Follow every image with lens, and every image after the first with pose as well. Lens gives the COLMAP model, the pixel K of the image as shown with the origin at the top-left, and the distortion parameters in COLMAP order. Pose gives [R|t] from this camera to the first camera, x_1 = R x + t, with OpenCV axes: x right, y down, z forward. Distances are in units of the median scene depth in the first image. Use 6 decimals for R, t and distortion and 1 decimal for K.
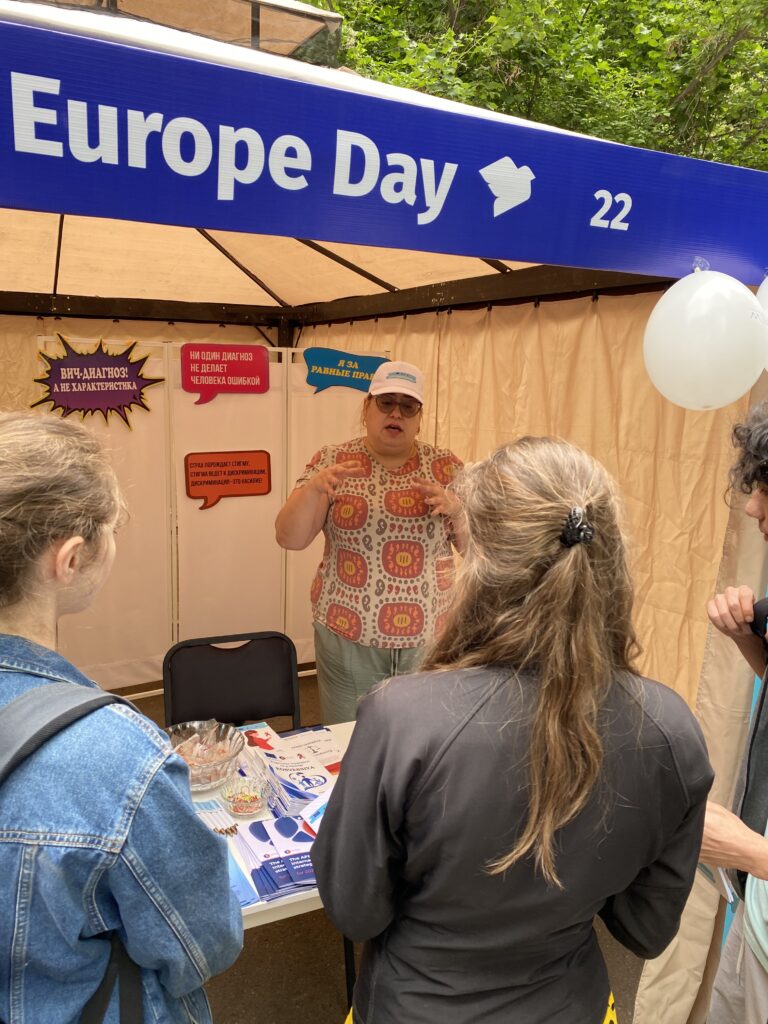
lens RADIAL K [[782.7, 0, 389.8], [0, 782.7, 512.2], [0, 0, 1]] dist [0.008562, 0.002683]
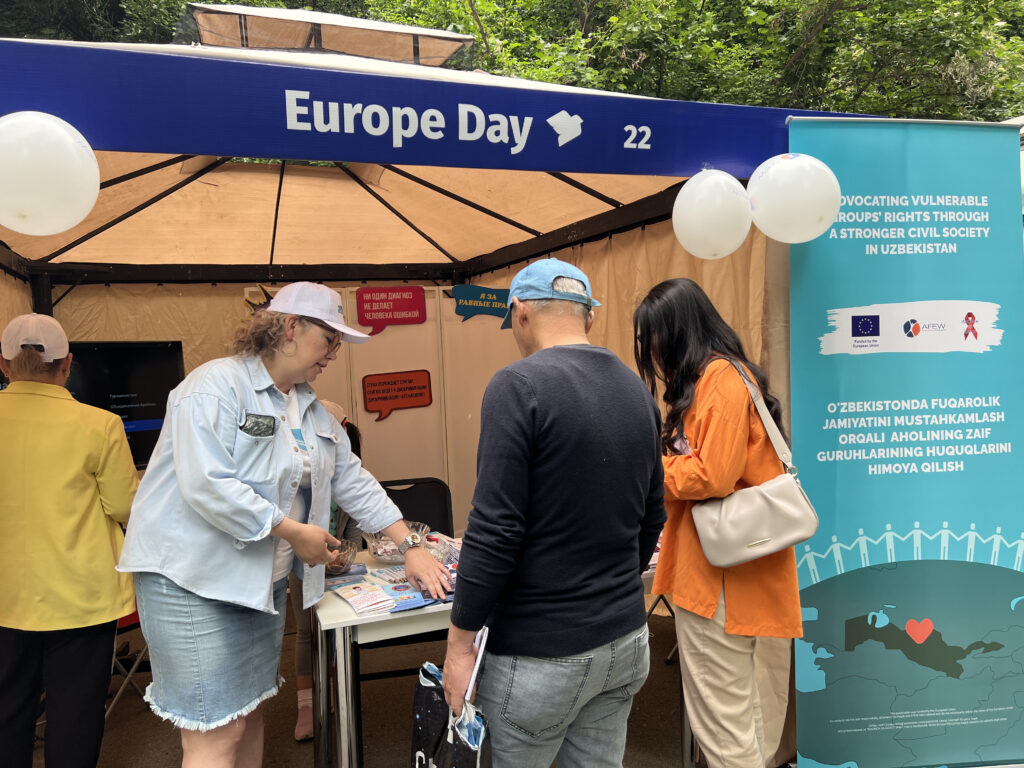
lens RADIAL K [[769.2, 0, 508.1], [0, 769.2, 380.4], [0, 0, 1]] dist [0.061861, -0.073604]
pose [[0.994154, -0.068971, -0.083067, 0.050535], [0.057503, 0.989405, -0.133311, 0.126662], [0.091381, 0.127755, 0.987587, -0.218097]]
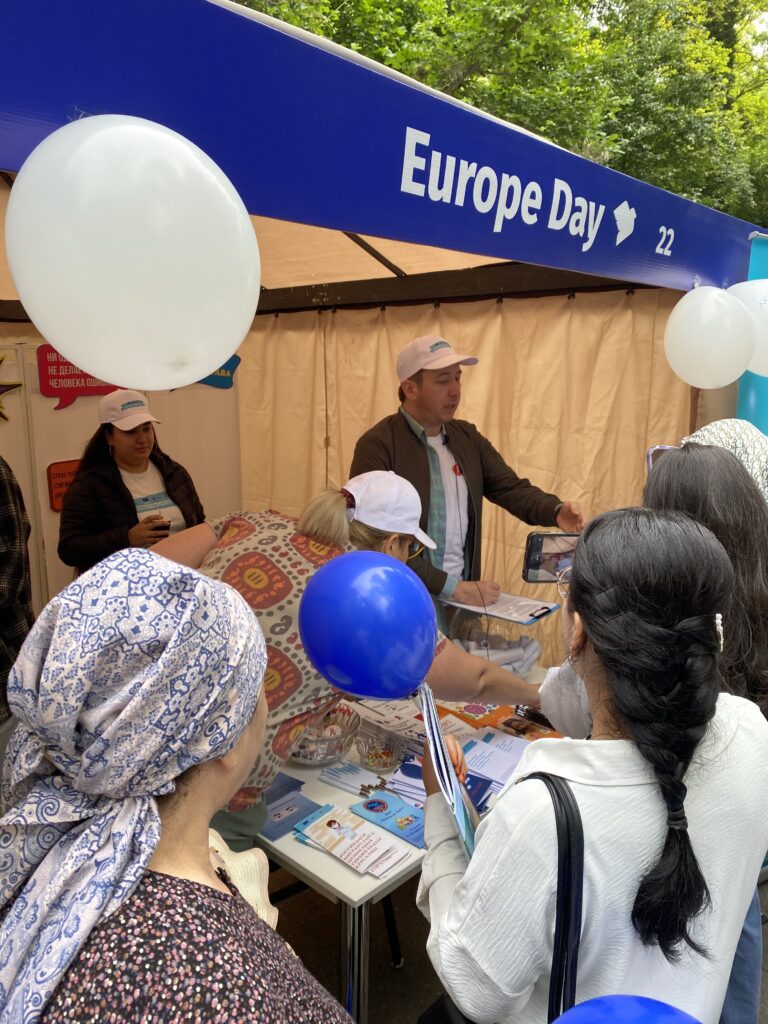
lens RADIAL K [[782.7, 0, 391.2], [0, 782.7, 498.0], [0, 0, 1]] dist [0.008562, 0.002683]
pose [[0.927278, -0.091267, 0.363078, -0.286227], [0.094241, 0.995504, 0.009554, -0.003859], [-0.362317, 0.025357, 0.931710, -0.024424]]
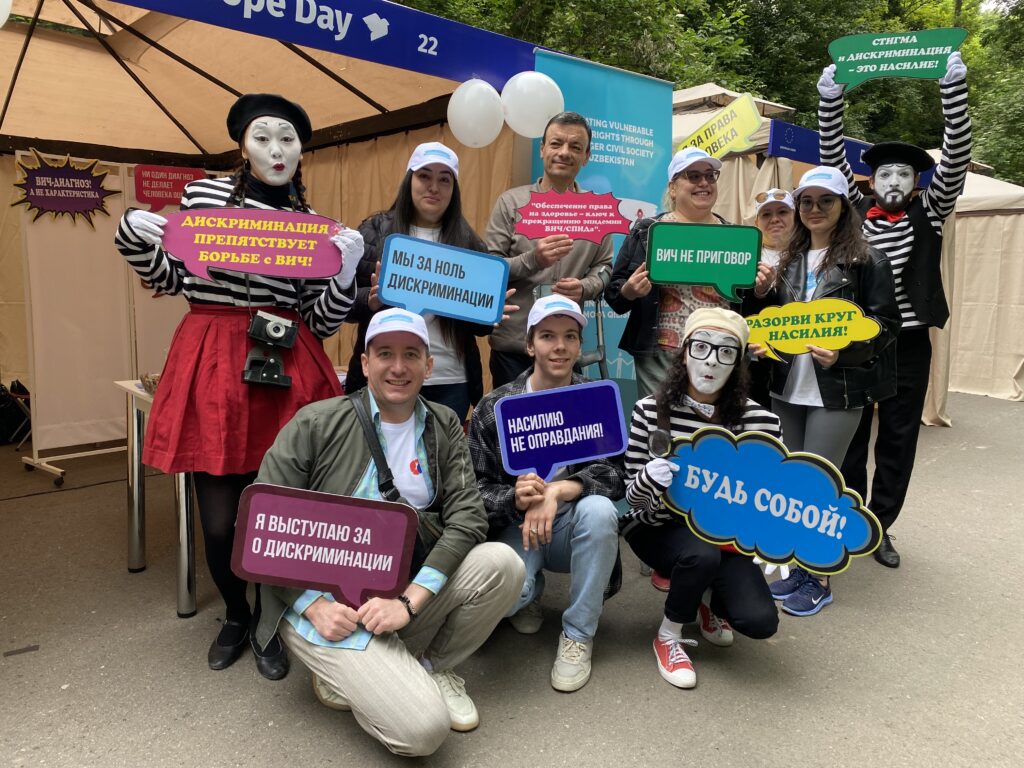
lens RADIAL K [[782.7, 0, 519.8], [0, 782.7, 374.0], [0, 0, 1]] dist [0.008562, 0.002683]
pose [[0.956872, -0.053330, 0.285574, -0.054151], [0.069244, 0.996543, -0.045915, 0.257802], [-0.282138, 0.063710, 0.957256, -0.433769]]
